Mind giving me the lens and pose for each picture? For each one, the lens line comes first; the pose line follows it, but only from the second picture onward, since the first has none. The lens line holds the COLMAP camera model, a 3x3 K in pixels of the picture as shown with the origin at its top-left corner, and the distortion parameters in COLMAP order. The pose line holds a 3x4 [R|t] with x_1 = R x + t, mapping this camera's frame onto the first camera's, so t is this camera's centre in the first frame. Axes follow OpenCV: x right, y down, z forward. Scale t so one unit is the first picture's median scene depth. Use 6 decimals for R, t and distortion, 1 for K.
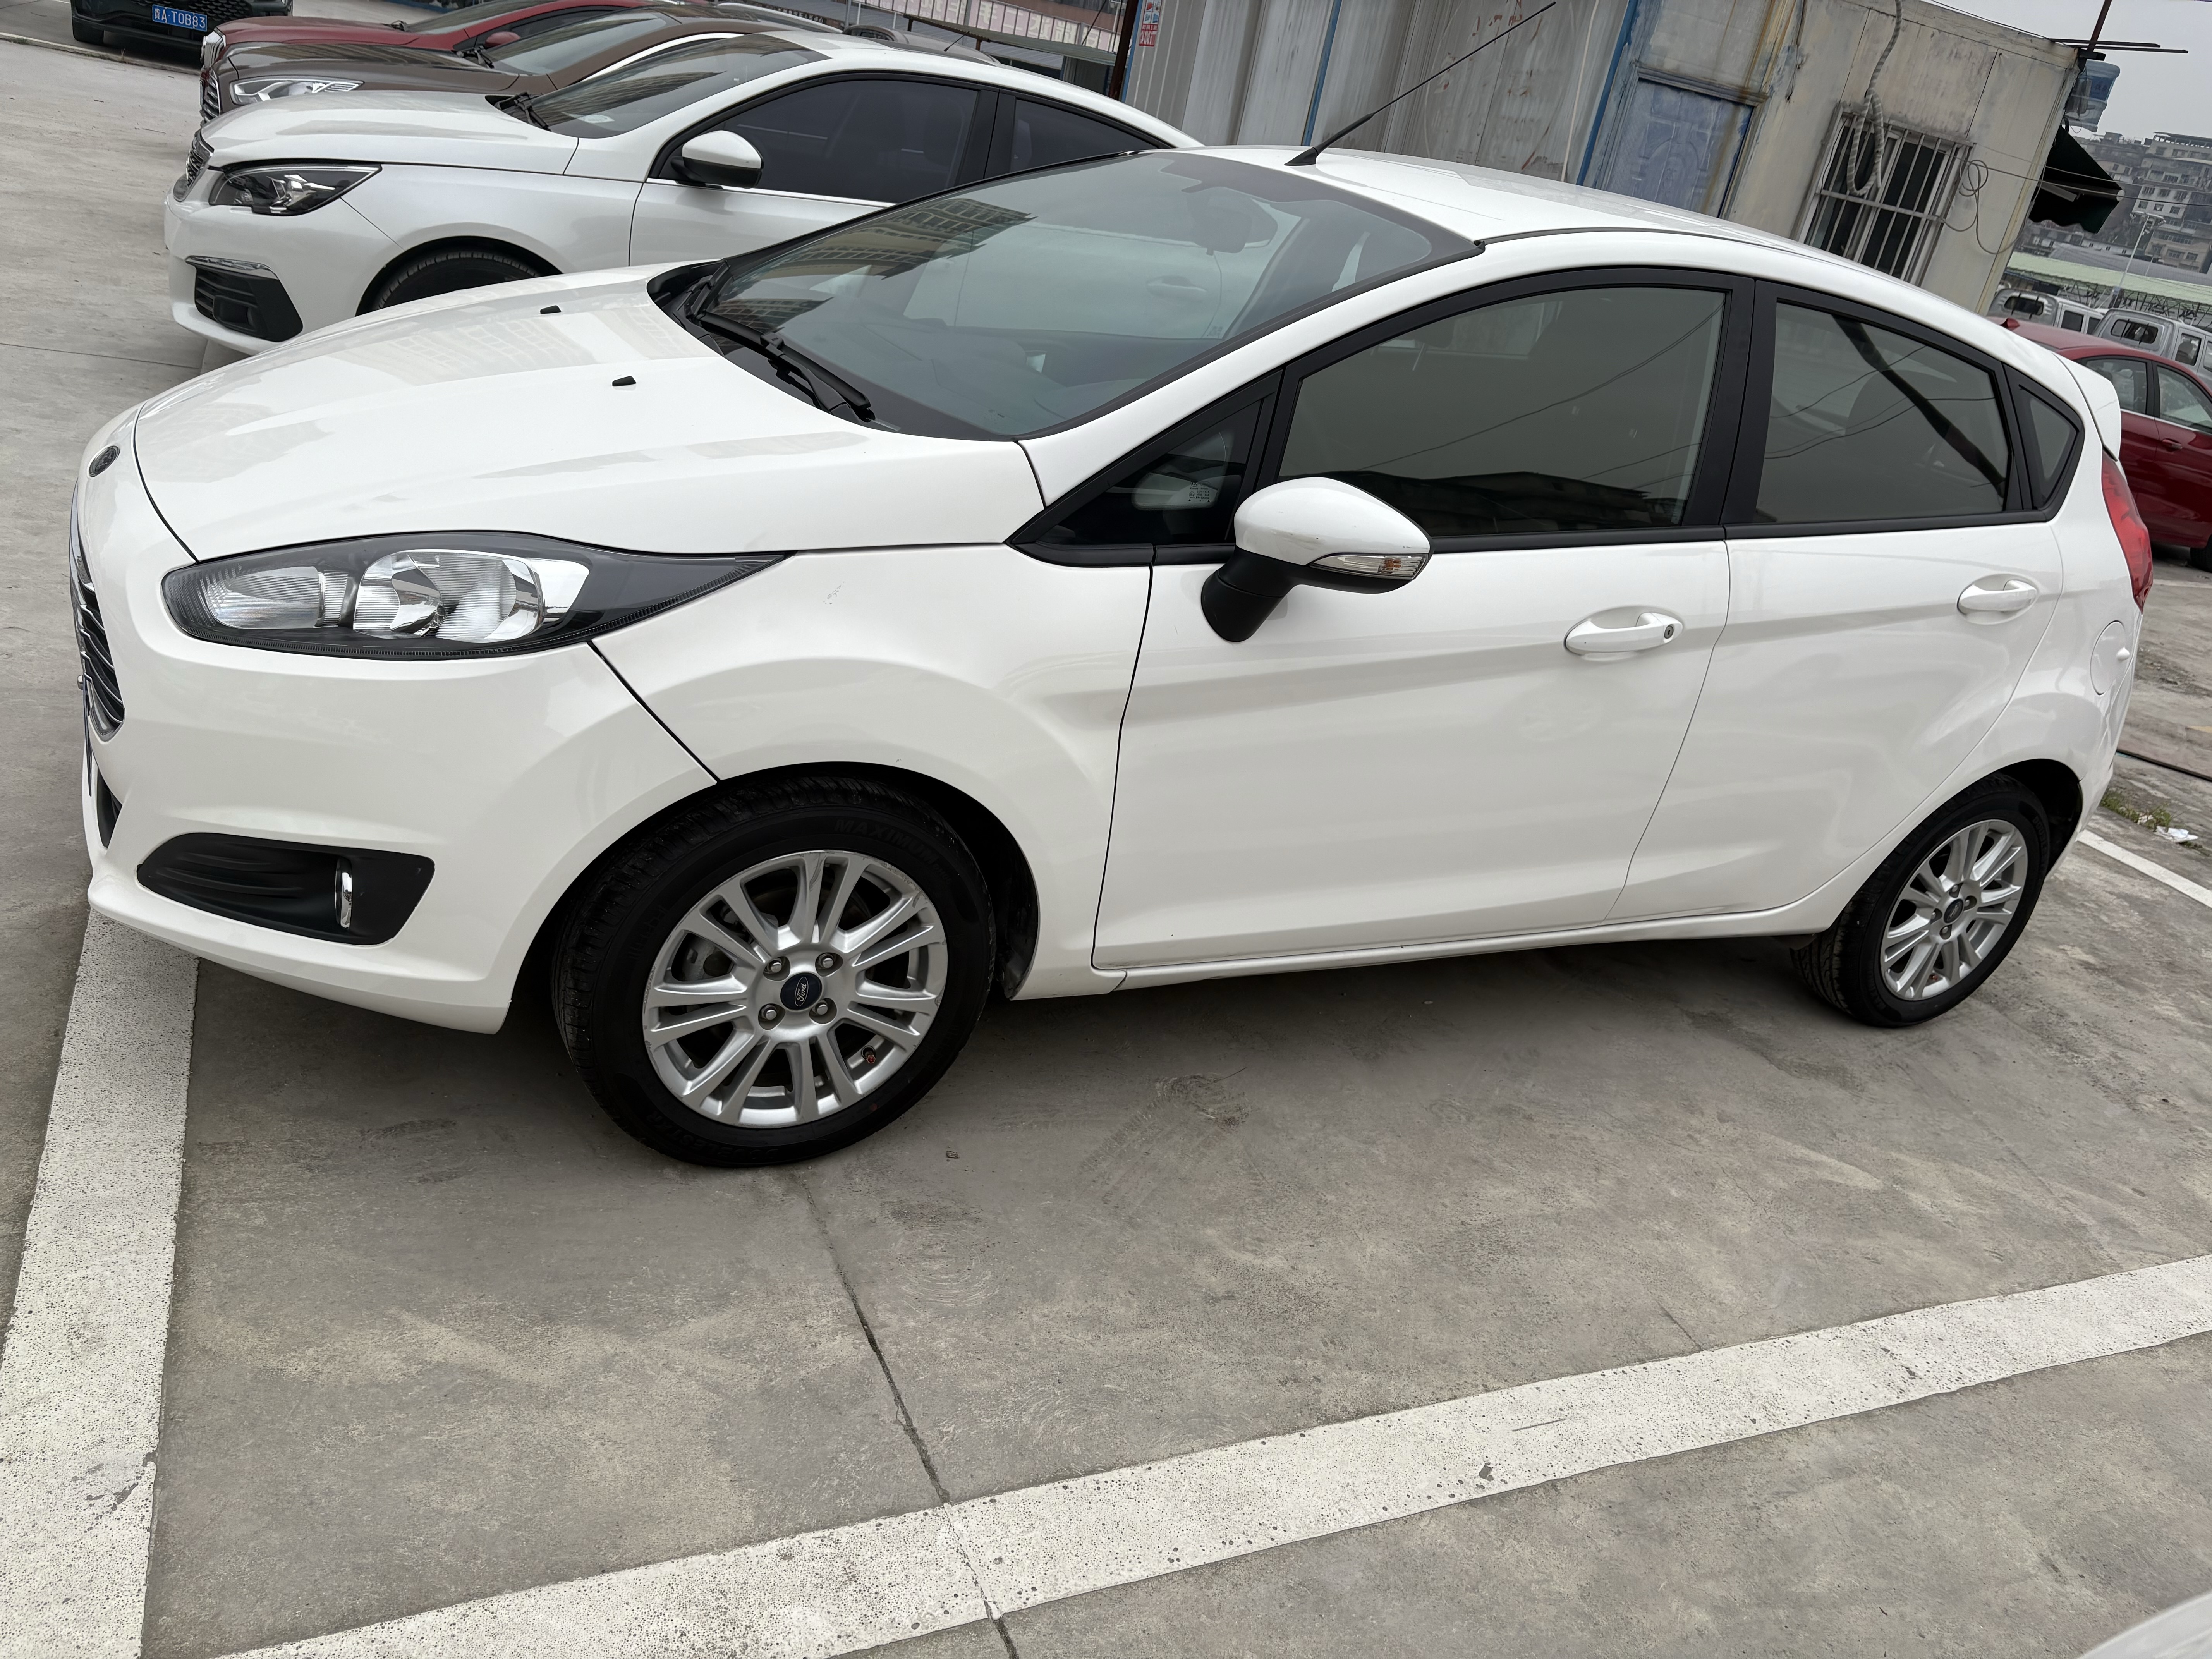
lens RADIAL K [[1656.5, 0, 1106.0], [0, 1656.5, 829.5], [0, 0, 1]] dist [0.052686, -0.055445]
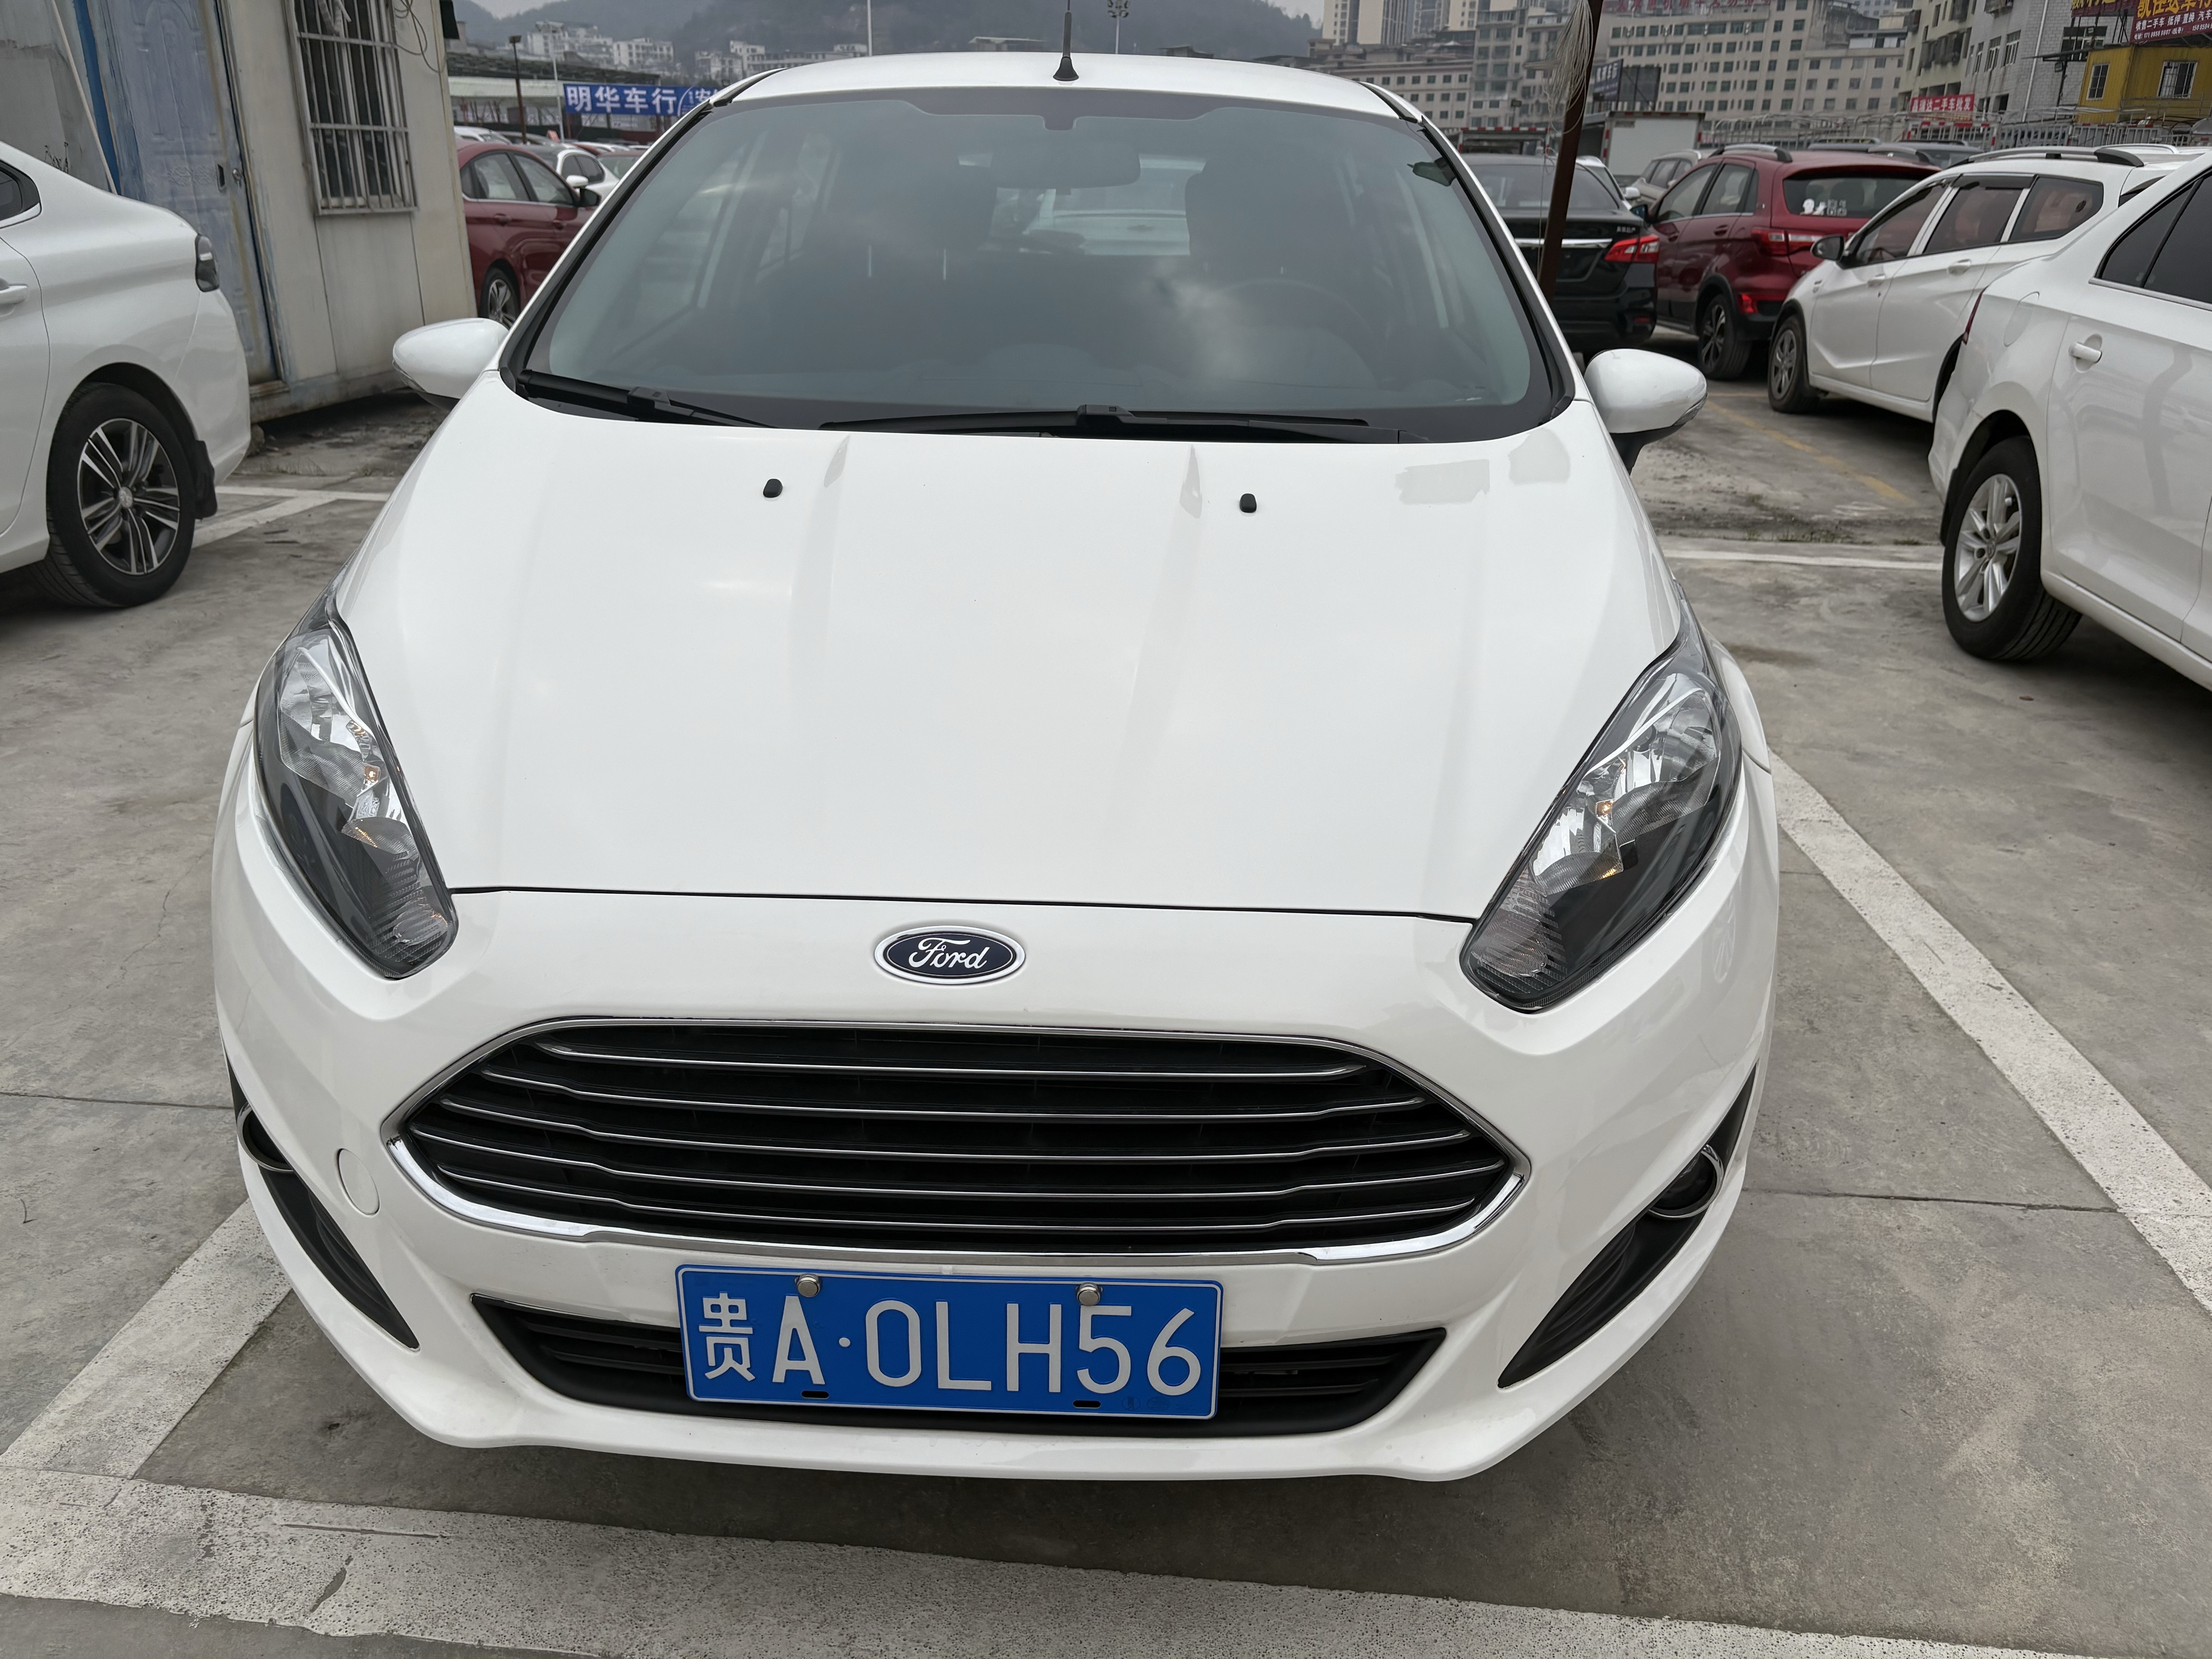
lens RADIAL K [[1645.2, 0, 1104.4], [0, 1645.2, 836.8], [0, 0, 1]] dist [0.070747, -0.083795]
pose [[0.486296, -0.492502, 0.721774, -0.845523], [0.413671, 0.857353, 0.306303, -0.356335], [-0.769670, 0.149622, 0.620661, 0.549078]]
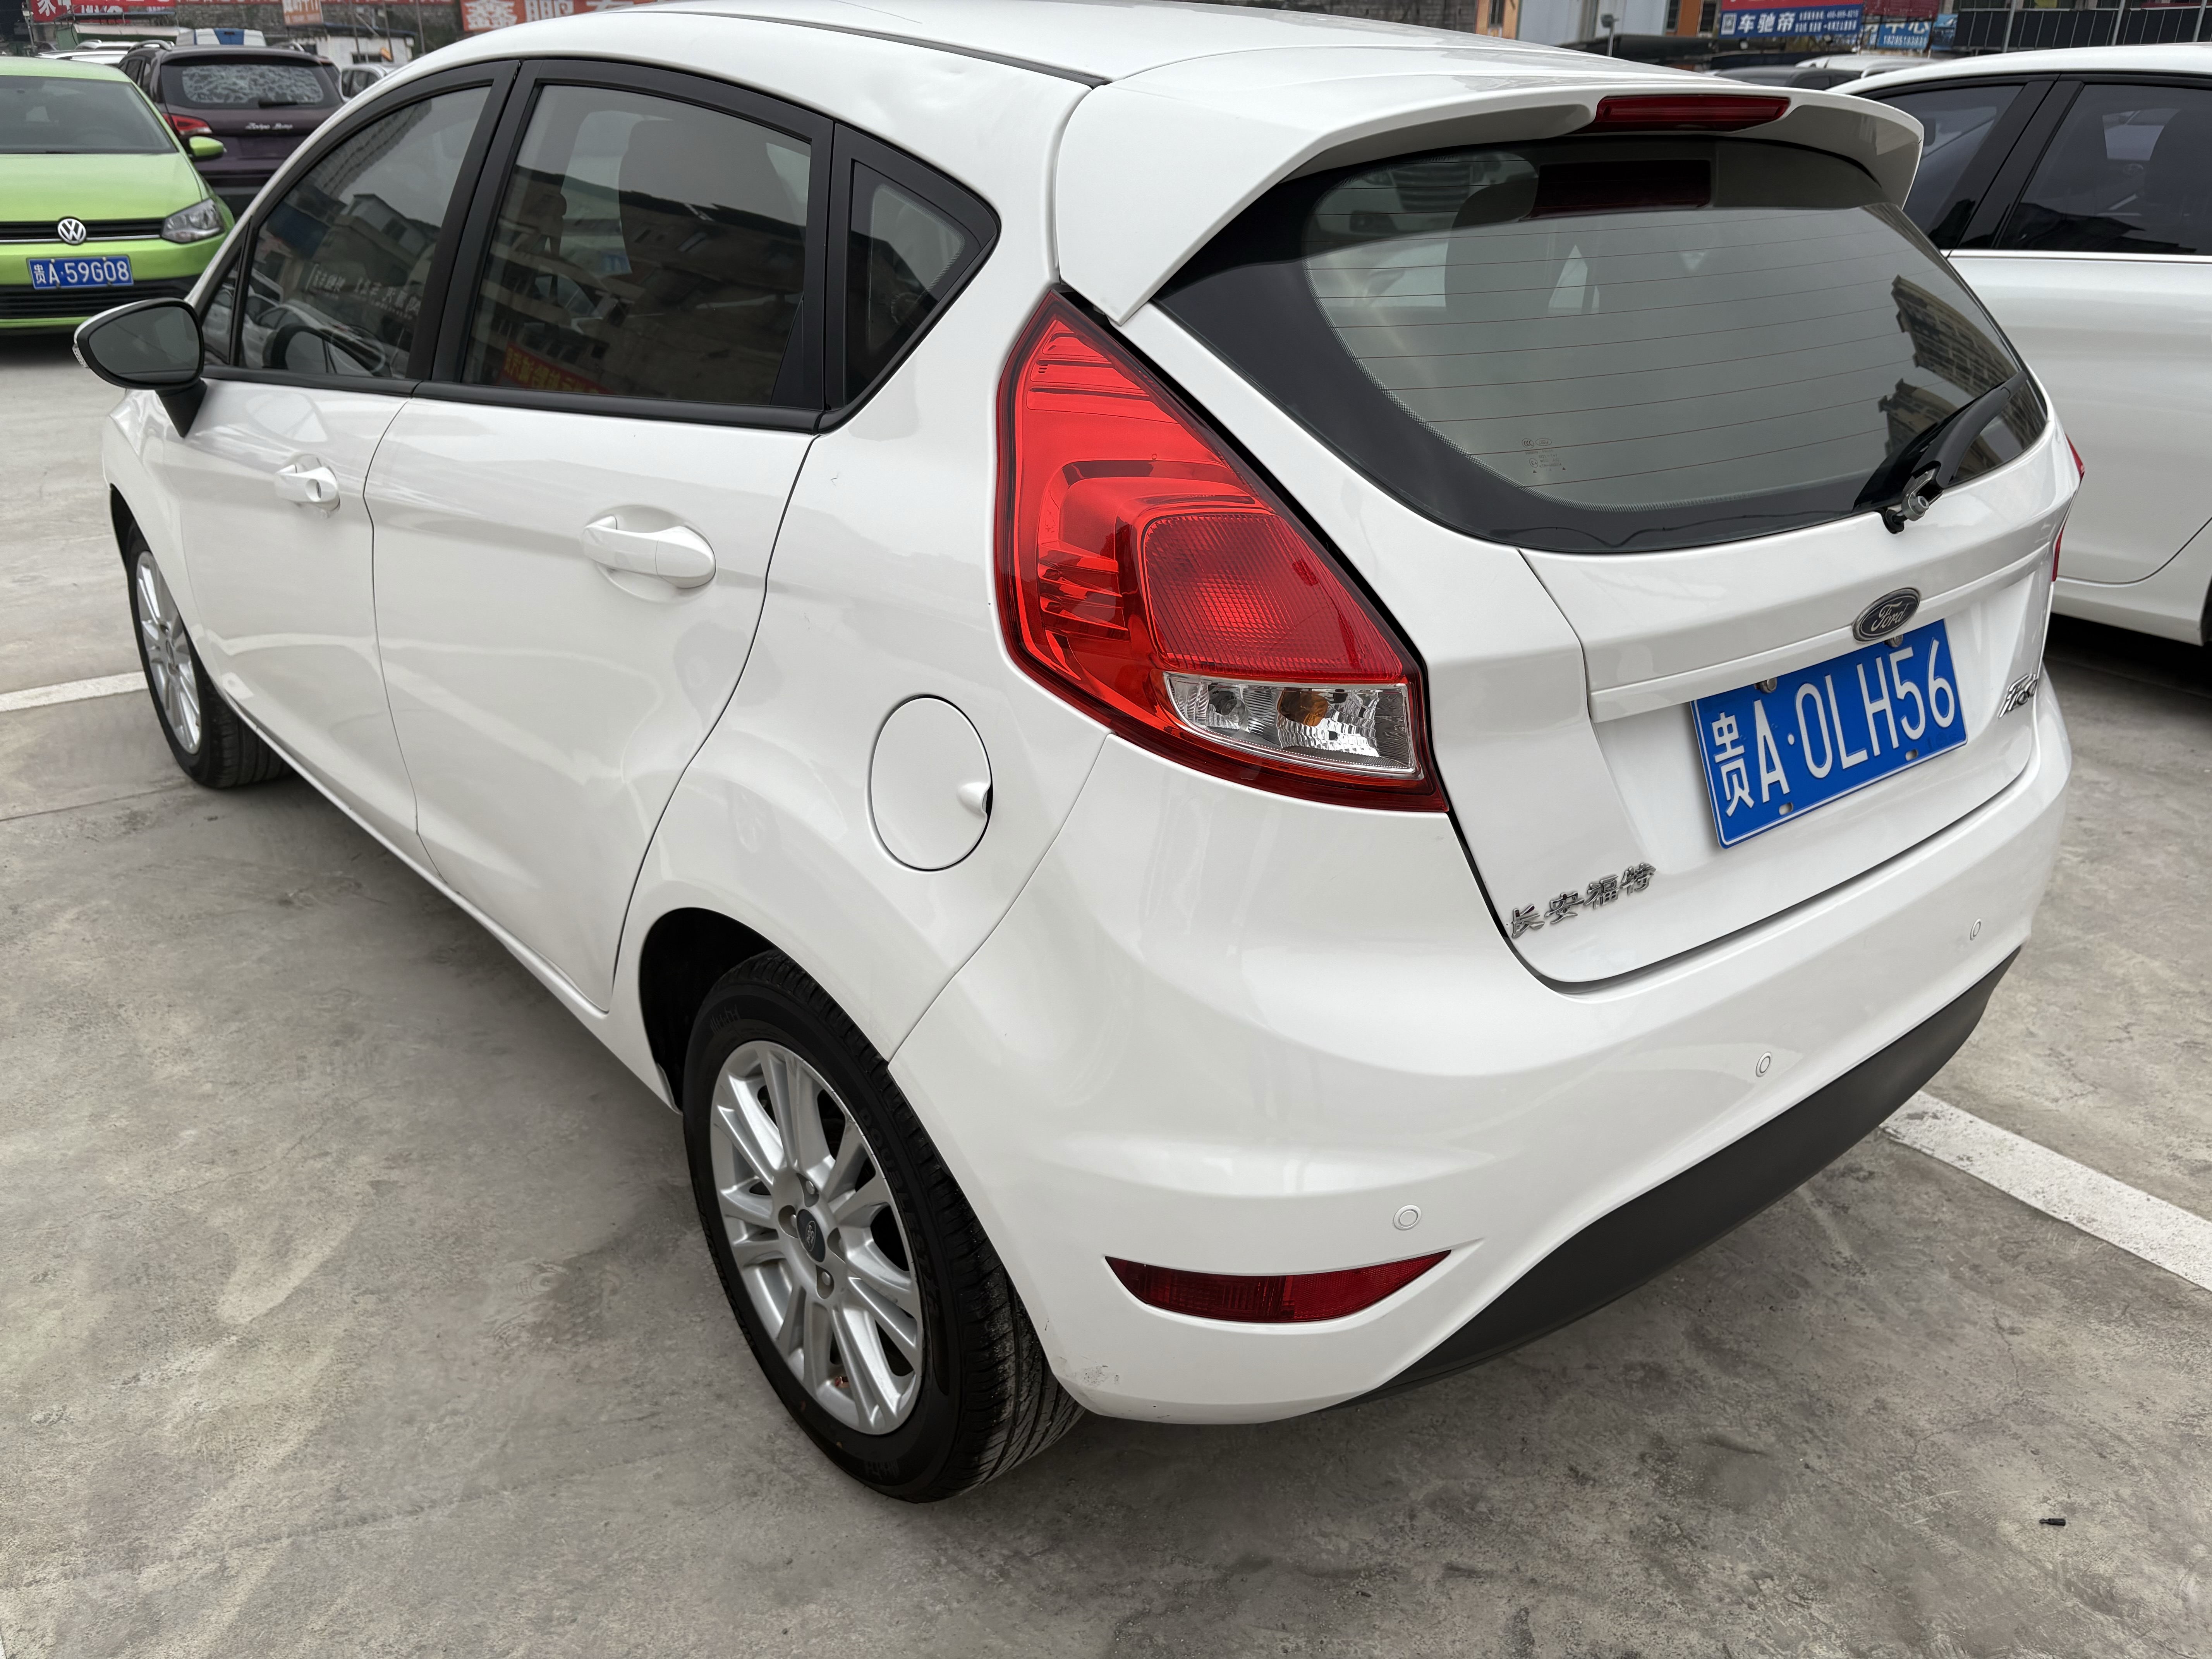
lens RADIAL K [[1656.5, 0, 1106.0], [0, 1656.5, 829.5], [0, 0, 1]] dist [0.052686, -0.055445]
pose [[0.212454, 0.206118, -0.955185, 1.317923], [-0.344077, 0.930678, 0.124299, -0.210841], [0.914590, 0.302250, 0.268646, 1.233004]]
